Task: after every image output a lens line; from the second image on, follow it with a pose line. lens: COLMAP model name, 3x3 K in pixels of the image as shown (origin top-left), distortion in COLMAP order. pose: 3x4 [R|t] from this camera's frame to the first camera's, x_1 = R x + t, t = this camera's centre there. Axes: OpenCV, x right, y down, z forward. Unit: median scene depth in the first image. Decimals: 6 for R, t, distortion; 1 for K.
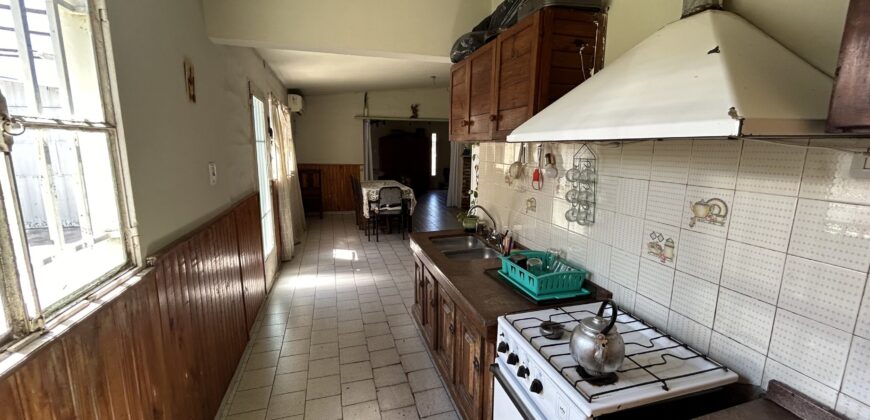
lens RADIAL K [[353.7, 0, 434.4], [0, 353.7, 208.8], [0, 0, 1]] dist [-0.003145, 0.000319]
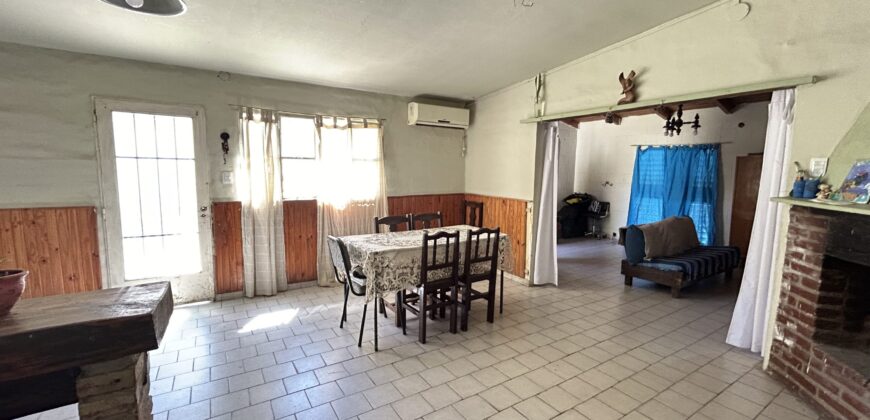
lens RADIAL K [[353.7, 0, 435.2], [0, 353.7, 208.4], [0, 0, 1]] dist [-0.003145, 0.000319]
pose [[0.277439, 0.096102, -0.955925, 0.313443], [-0.182488, 0.982142, 0.045774, -0.114370], [0.943253, 0.161746, 0.290022, 0.708222]]
